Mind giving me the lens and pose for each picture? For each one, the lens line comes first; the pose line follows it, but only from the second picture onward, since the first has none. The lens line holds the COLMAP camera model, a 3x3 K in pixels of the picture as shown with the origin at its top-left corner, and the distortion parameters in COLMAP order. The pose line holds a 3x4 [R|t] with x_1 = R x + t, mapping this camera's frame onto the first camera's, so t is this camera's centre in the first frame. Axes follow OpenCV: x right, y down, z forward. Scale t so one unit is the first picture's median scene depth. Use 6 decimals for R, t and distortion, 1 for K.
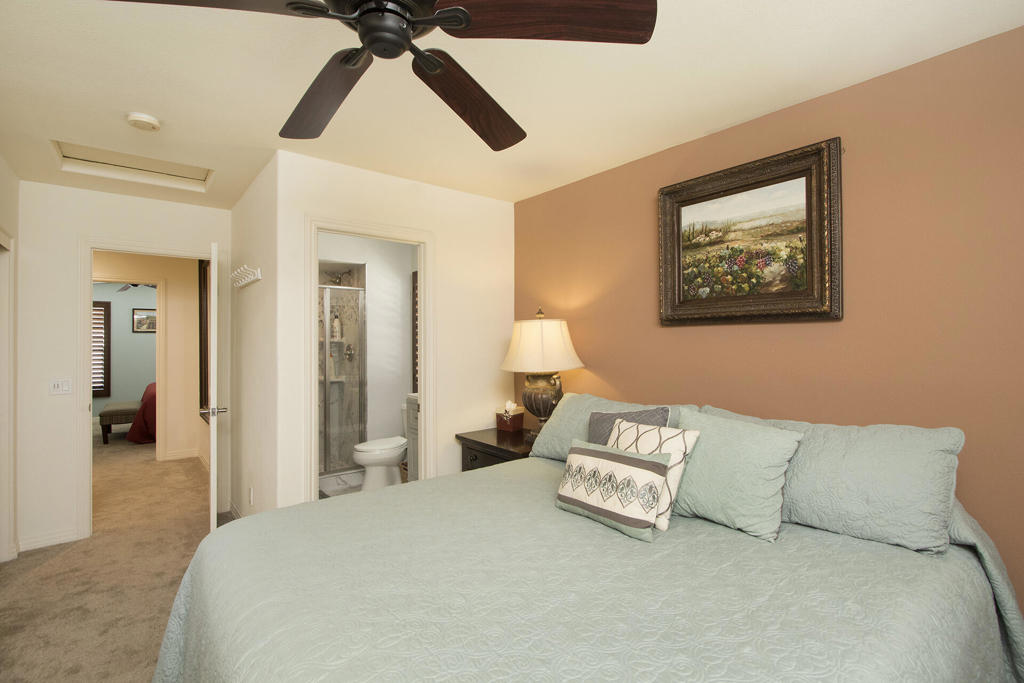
lens RADIAL K [[475.9, 0, 512.6], [0, 475.9, 338.6], [0, 0, 1]] dist [-0.002553, -0.000130]
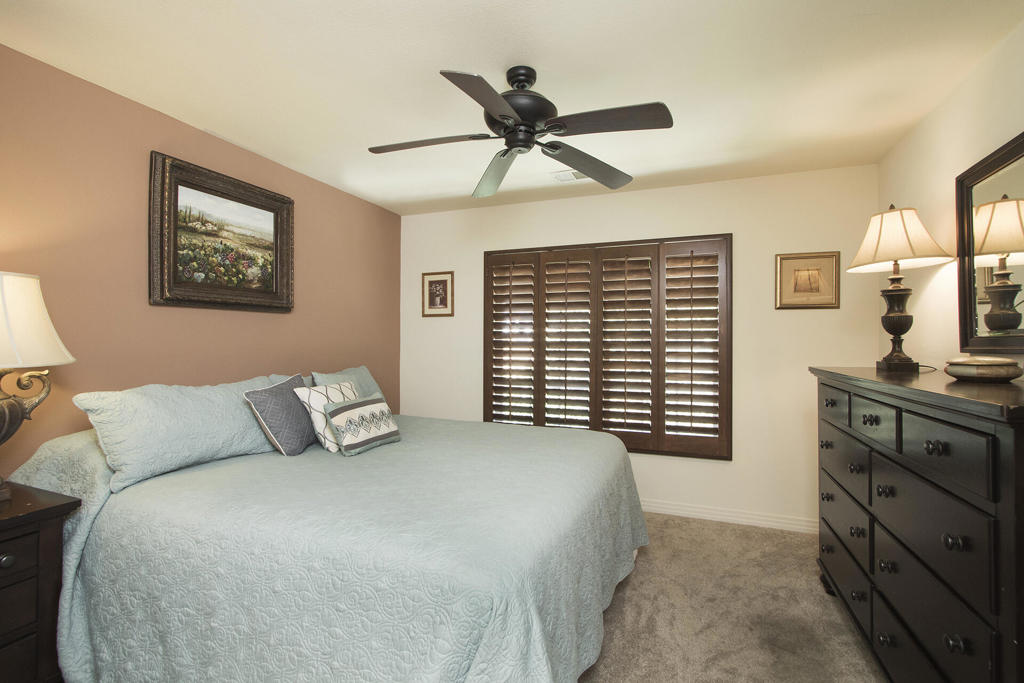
lens RADIAL K [[475.9, 0, 511.6], [0, 475.9, 338.0], [0, 0, 1]] dist [-0.002553, -0.000130]
pose [[-0.493956, 0.009492, 0.869435, -0.901496], [-0.000364, 0.999938, -0.011124, 0.052245], [-0.869487, -0.005811, -0.493922, 0.968695]]
